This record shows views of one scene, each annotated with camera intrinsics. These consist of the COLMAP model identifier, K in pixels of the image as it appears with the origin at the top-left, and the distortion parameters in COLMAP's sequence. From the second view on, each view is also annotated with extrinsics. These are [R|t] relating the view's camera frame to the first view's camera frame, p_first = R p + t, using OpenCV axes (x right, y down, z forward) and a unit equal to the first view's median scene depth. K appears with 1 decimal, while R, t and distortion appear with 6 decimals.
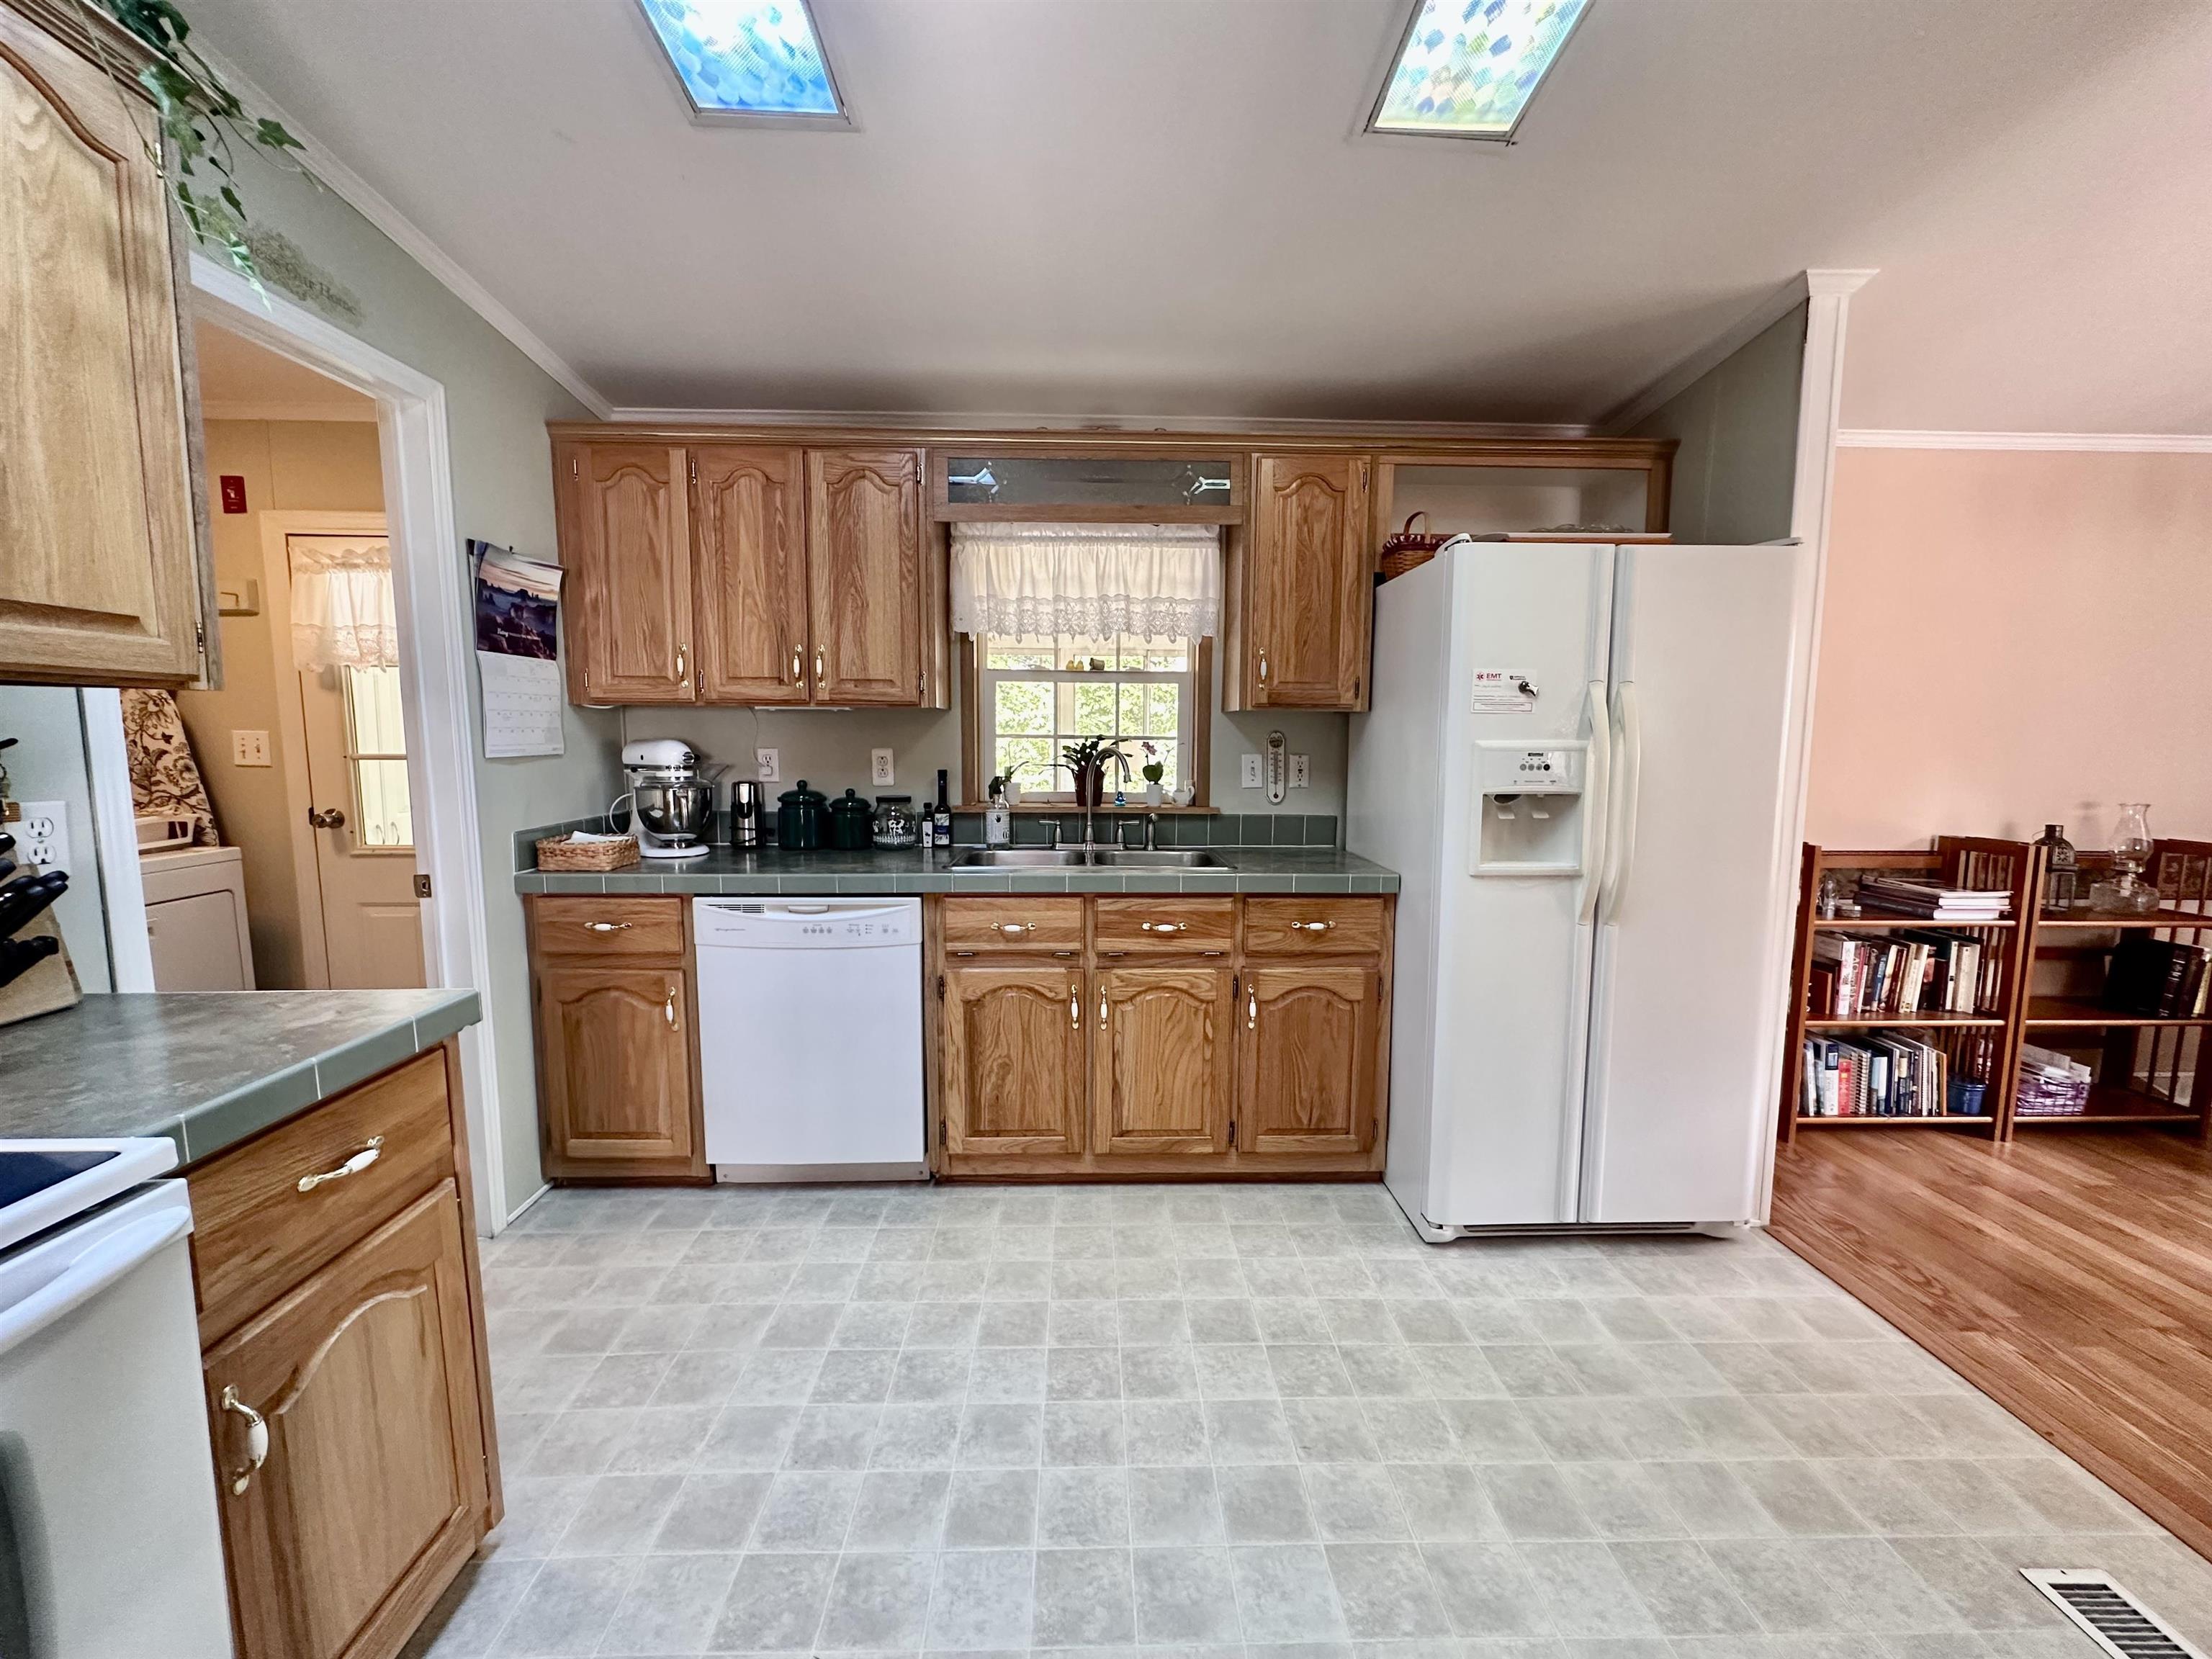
lens RADIAL K [[872.6, 0, 1104.2], [0, 872.6, 829.7], [0, 0, 1]] dist [-0.001492, -0.000235]
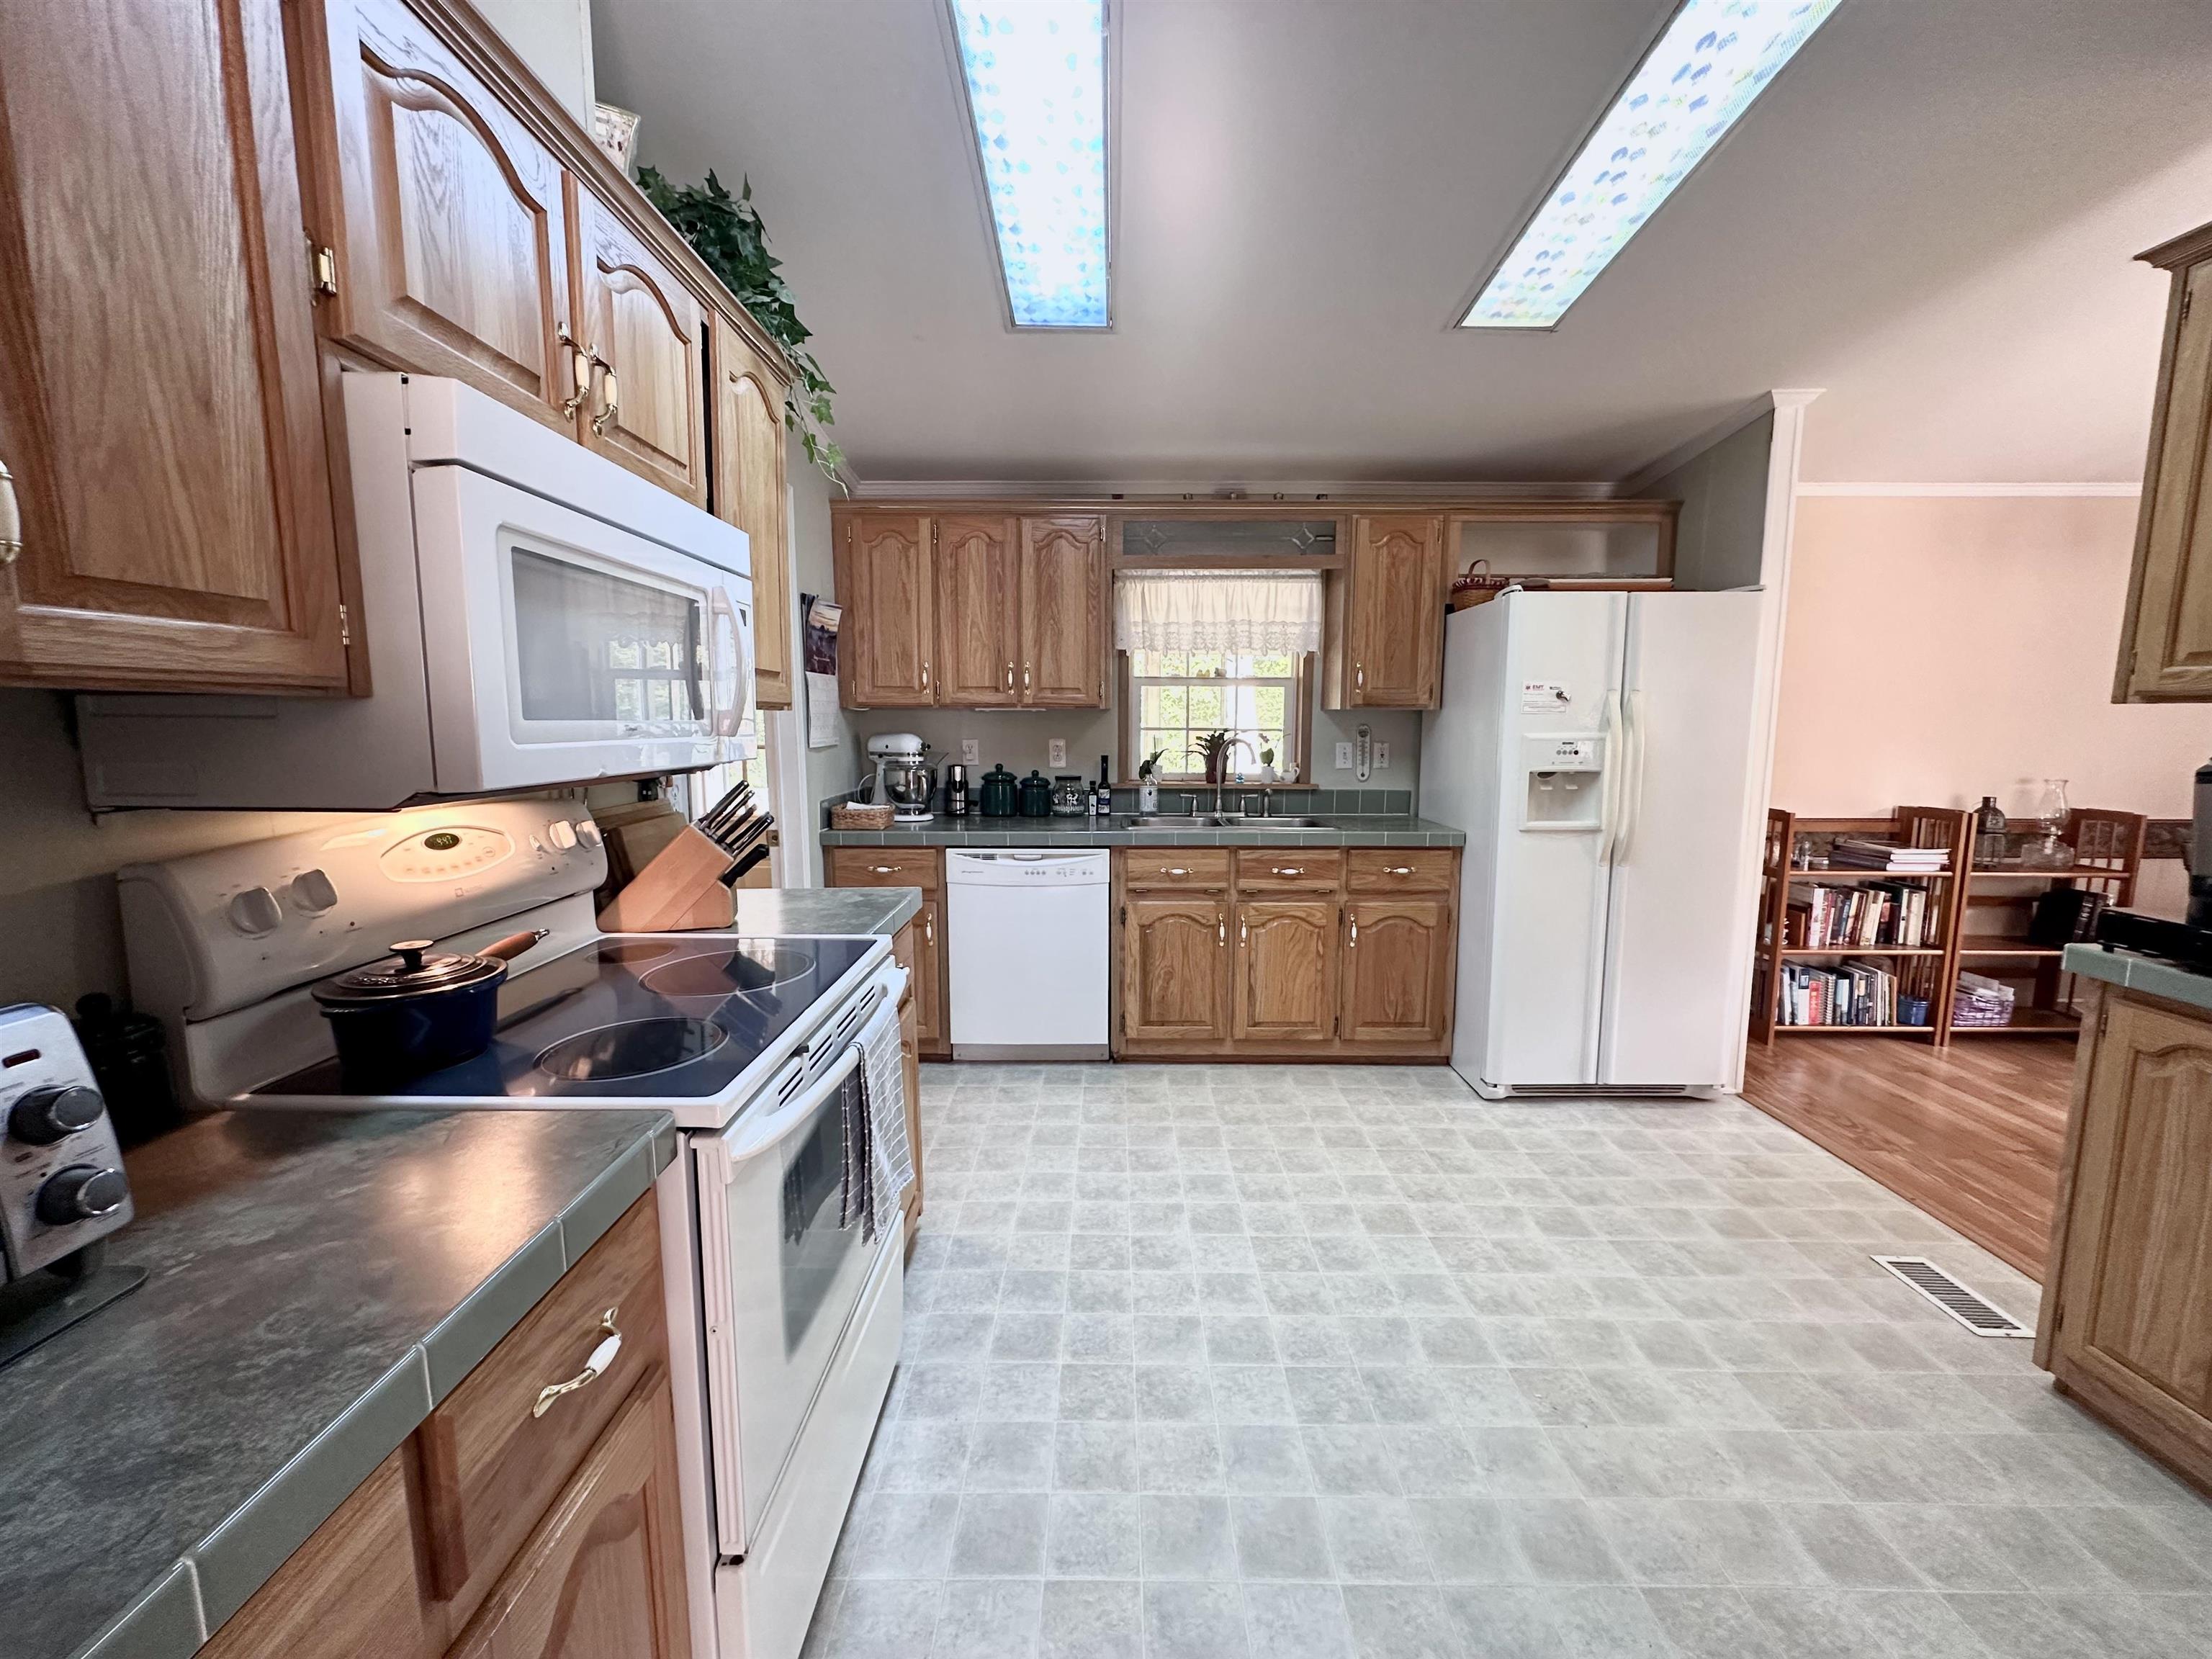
lens RADIAL K [[872.6, 0, 1105.3], [0, 872.6, 829.5], [0, 0, 1]] dist [-0.001492, -0.000235]
pose [[0.999399, 0.000399, -0.034674, -0.167396], [0.000182, 0.999859, 0.016767, 0.023987], [0.034676, -0.016763, 0.999258, -0.358831]]
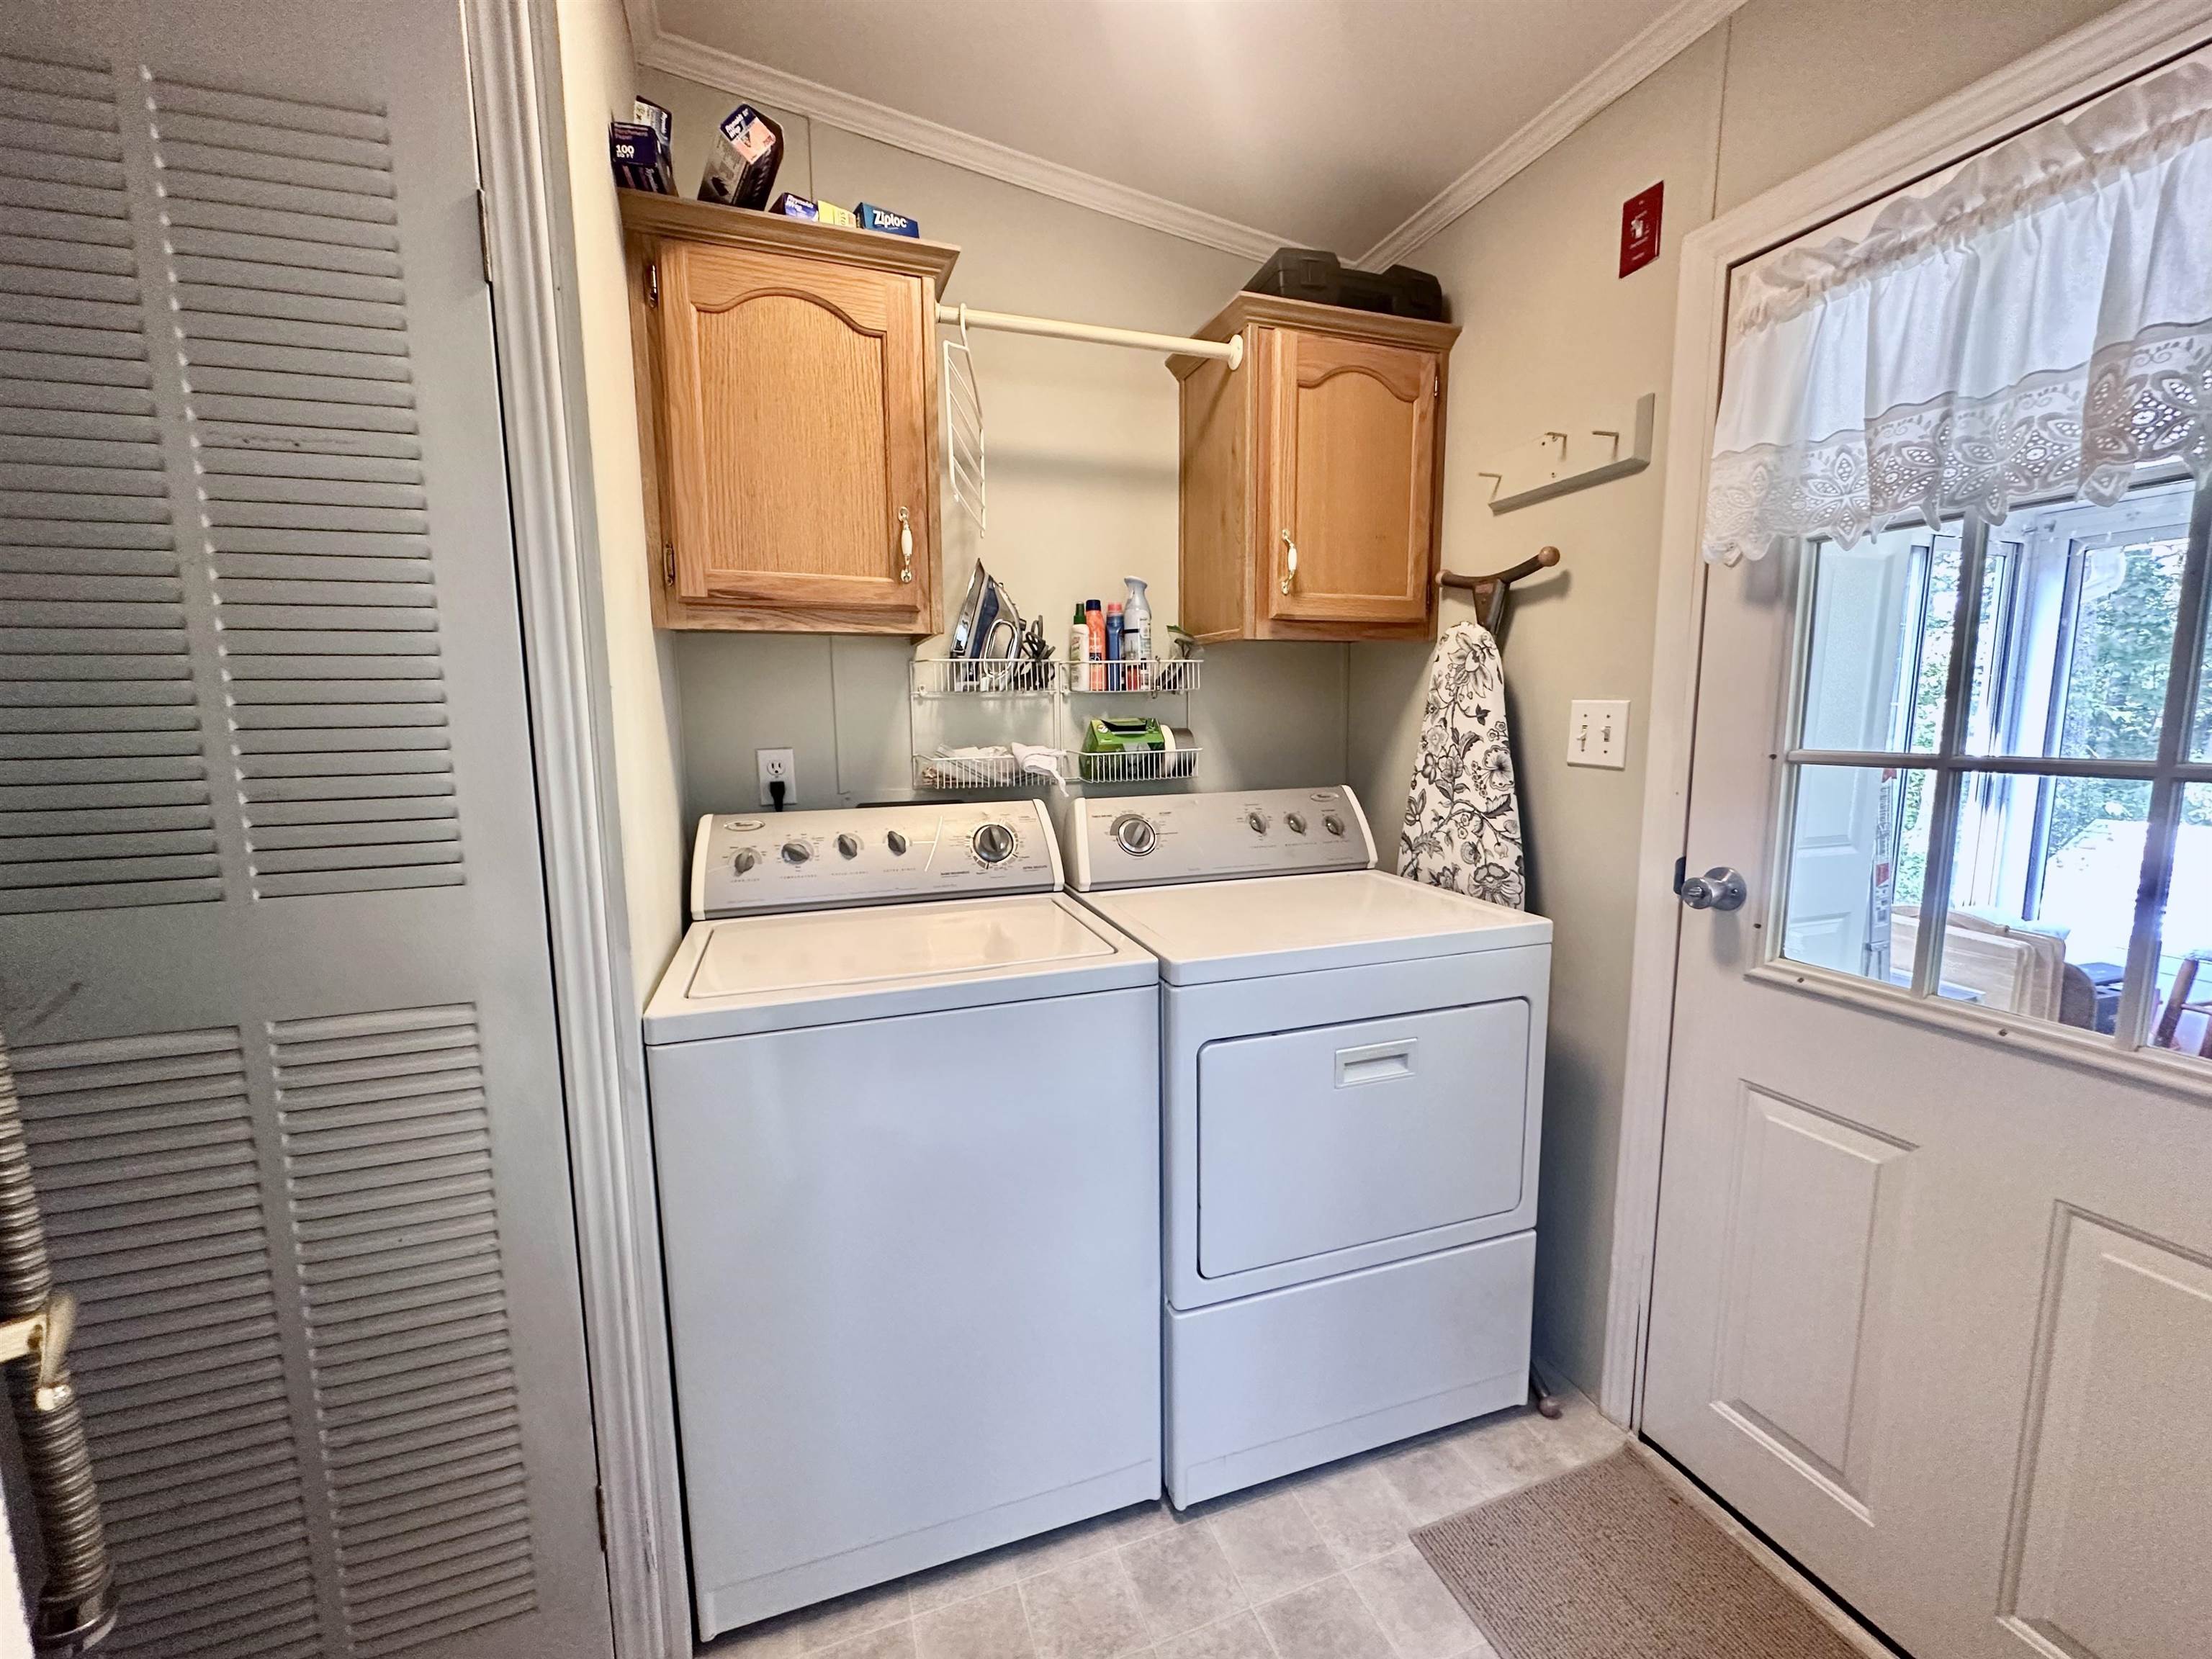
lens RADIAL K [[872.6, 0, 1098.7], [0, 872.6, 828.7], [0, 0, 1]] dist [-0.001492, -0.000235]
pose [[0.294195, 0.118546, -0.948365, -0.466351], [-0.093291, 0.991101, 0.094948, -0.048573], [0.951181, 0.060541, 0.302636, 0.463864]]
